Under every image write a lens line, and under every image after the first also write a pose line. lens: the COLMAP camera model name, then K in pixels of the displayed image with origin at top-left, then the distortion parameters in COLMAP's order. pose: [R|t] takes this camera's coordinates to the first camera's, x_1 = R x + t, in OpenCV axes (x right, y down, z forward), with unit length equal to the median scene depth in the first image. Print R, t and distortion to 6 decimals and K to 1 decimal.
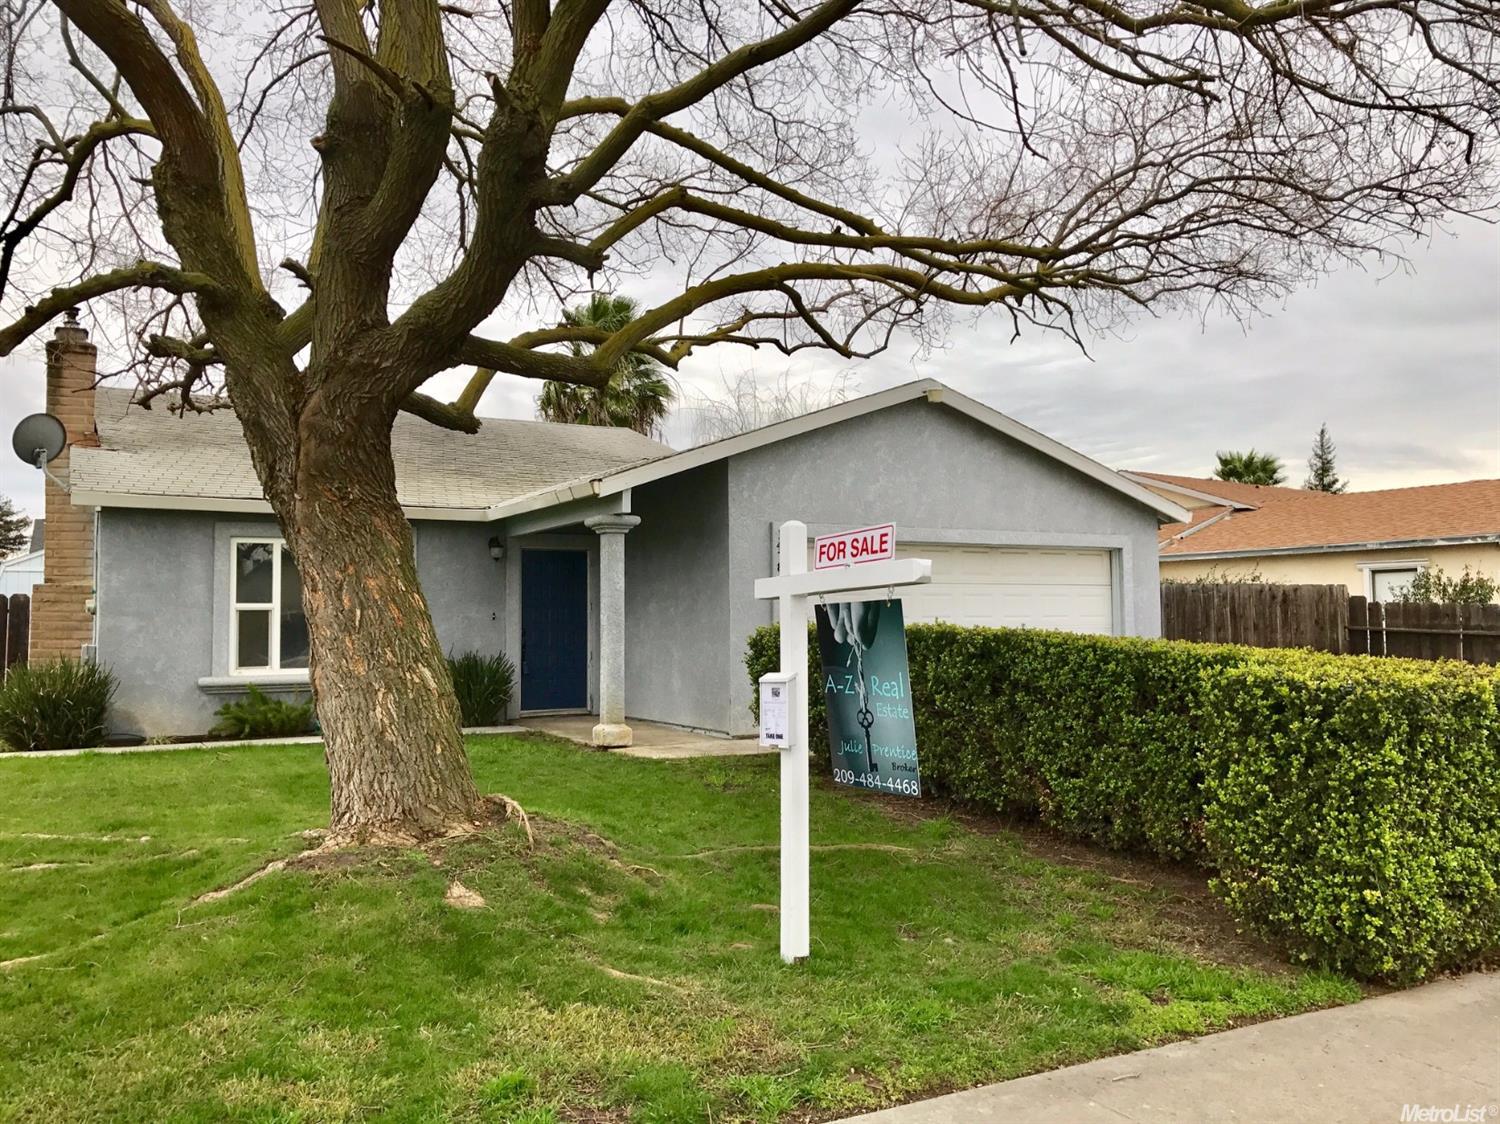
lens RADIAL K [[1201.6, 0, 750.0], [0, 1201.6, 562.0], [0, 0, 1]] dist [0.023028, 0.002309]
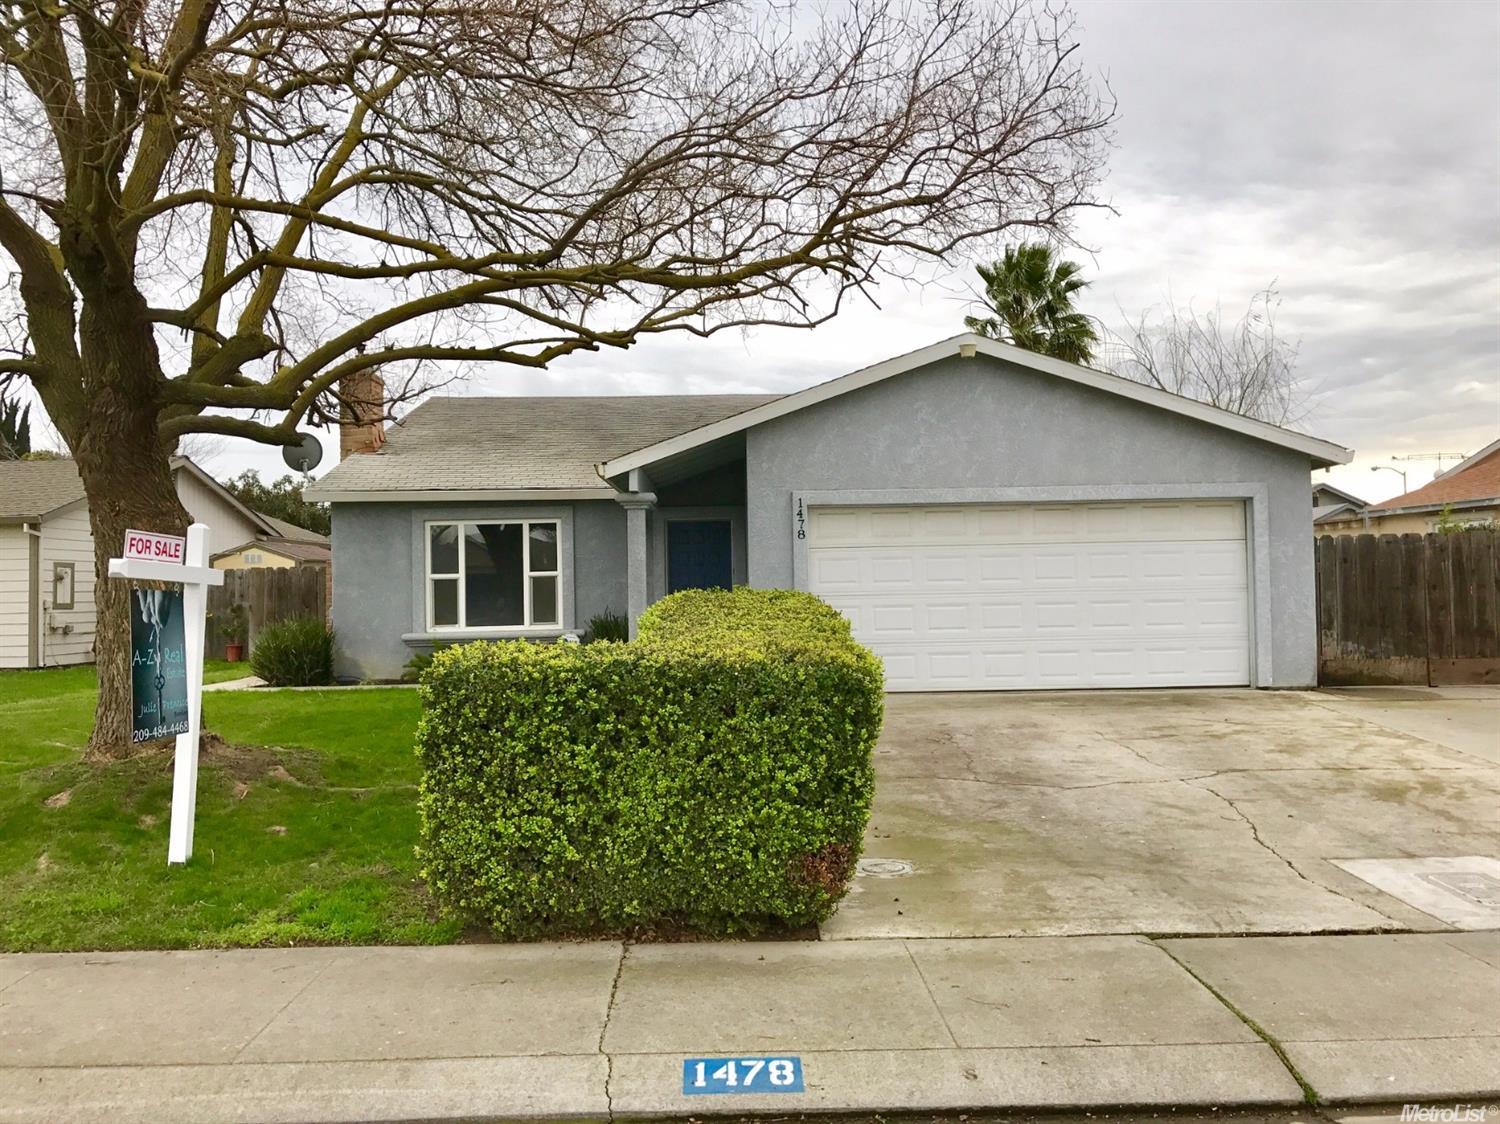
lens RADIAL K [[1201.6, 0, 750.0], [0, 1201.6, 562.0], [0, 0, 1]] dist [0.023028, 0.002309]
pose [[0.880844, -0.016663, -0.473114, 0.458058], [0.035595, 0.998883, 0.031091, -0.005336], [0.472067, -0.044227, 0.880452, 0.061092]]
